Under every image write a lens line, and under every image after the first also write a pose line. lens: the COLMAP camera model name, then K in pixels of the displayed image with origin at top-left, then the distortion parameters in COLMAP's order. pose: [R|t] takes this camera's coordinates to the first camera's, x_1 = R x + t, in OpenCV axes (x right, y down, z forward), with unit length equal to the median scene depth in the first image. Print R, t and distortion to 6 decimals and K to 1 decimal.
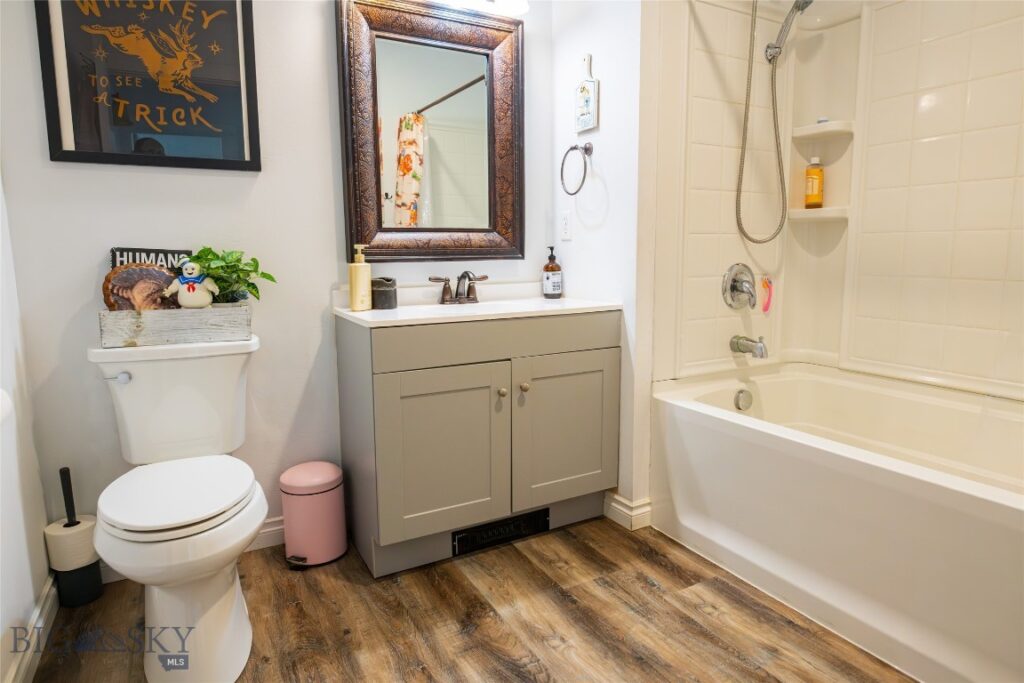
lens RADIAL K [[600.3, 0, 513.6], [0, 600.3, 339.0], [0, 0, 1]] dist [-0.012039, -0.002096]
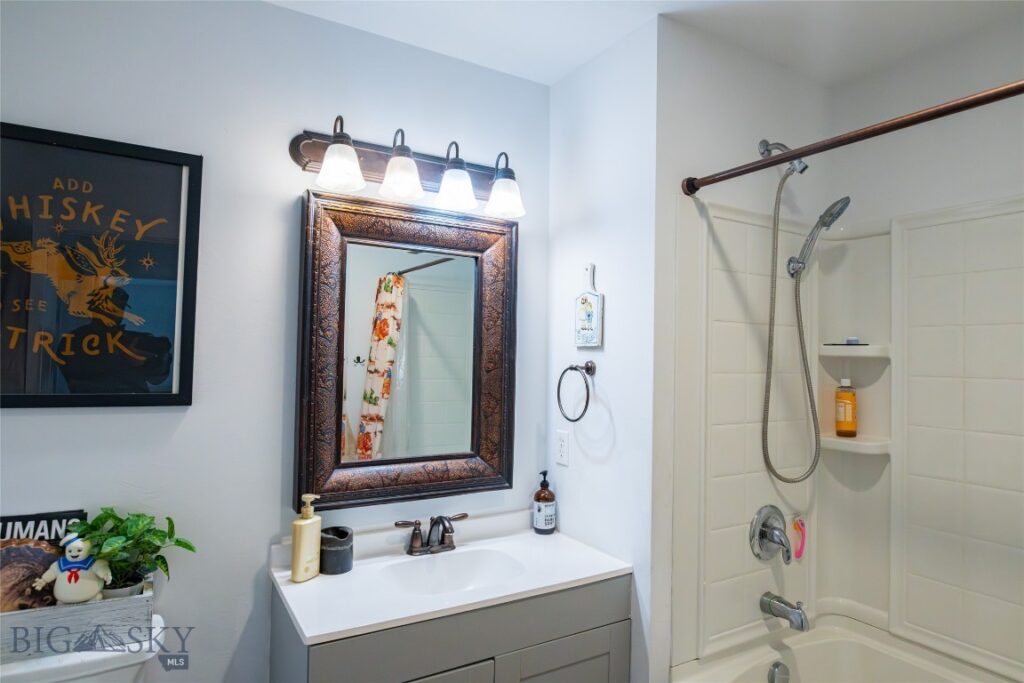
lens RADIAL K [[600.3, 0, 513.6], [0, 600.3, 339.0], [0, 0, 1]] dist [-0.012039, -0.002096]
pose [[0.998904, 0.029878, 0.036043, -0.017339], [-0.023373, 0.985331, -0.169047, -0.210971], [-0.040565, 0.168019, 0.984949, 0.150981]]
